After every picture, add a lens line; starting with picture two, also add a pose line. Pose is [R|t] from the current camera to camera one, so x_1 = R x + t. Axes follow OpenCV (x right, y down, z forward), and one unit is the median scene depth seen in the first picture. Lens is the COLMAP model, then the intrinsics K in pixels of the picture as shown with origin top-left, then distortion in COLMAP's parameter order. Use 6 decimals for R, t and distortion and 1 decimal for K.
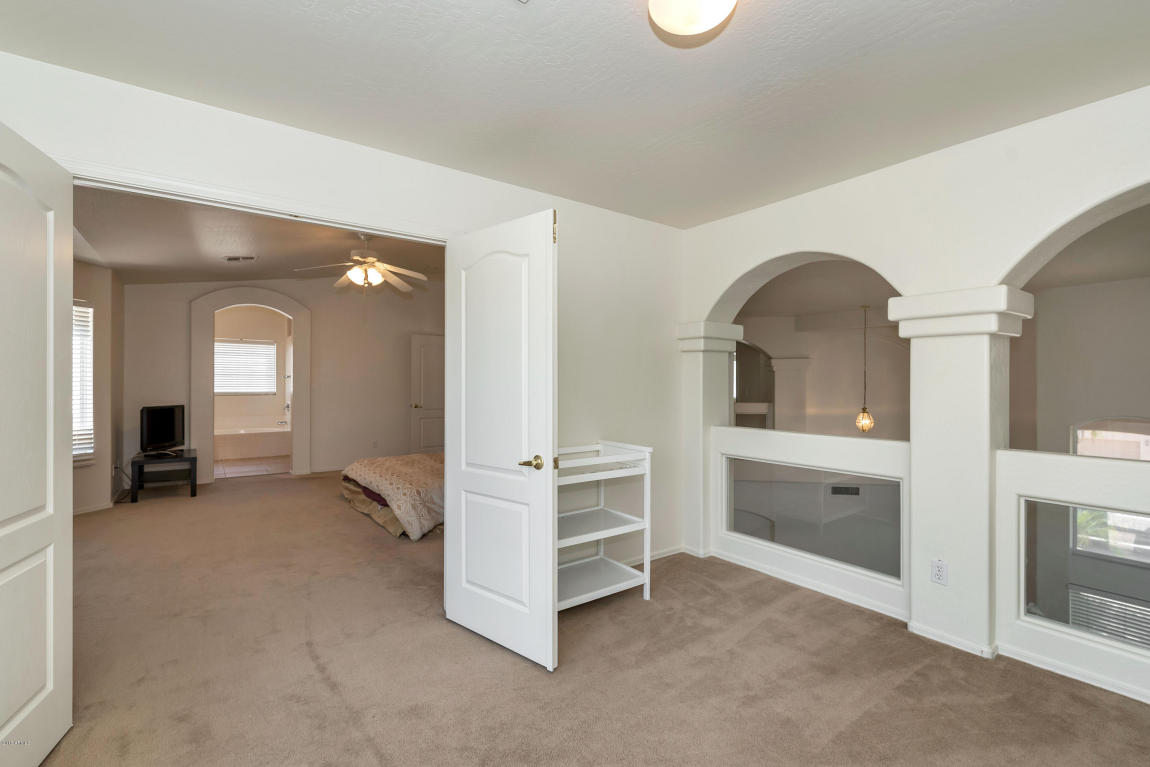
lens RADIAL K [[522.4, 0, 583.2], [0, 522.4, 380.8], [0, 0, 1]] dist [0.024289, 0.000714]
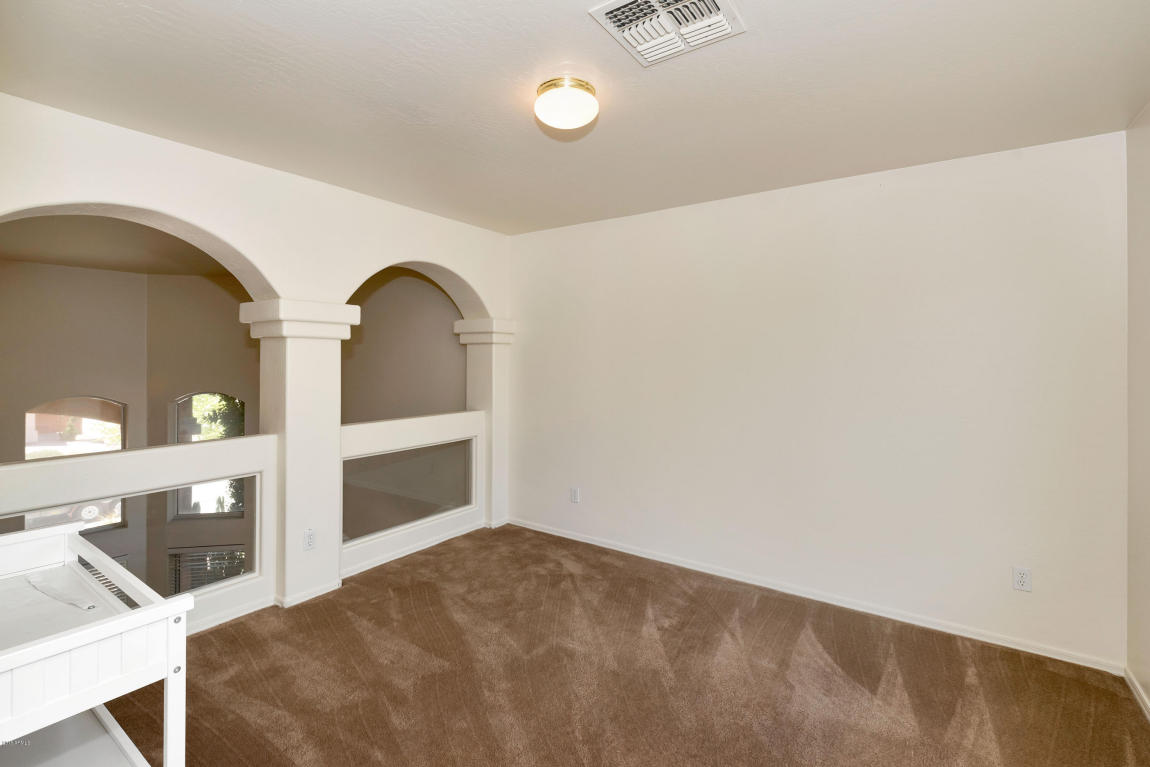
lens RADIAL K [[522.4, 0, 575.5], [0, 522.4, 371.5], [0, 0, 1]] dist [0.024289, 0.000714]
pose [[-0.337065, -0.000861, 0.941481, -0.655030], [-0.002602, 0.999997, -0.000017, 0.000148], [-0.941478, -0.002456, -0.337066, 0.943539]]
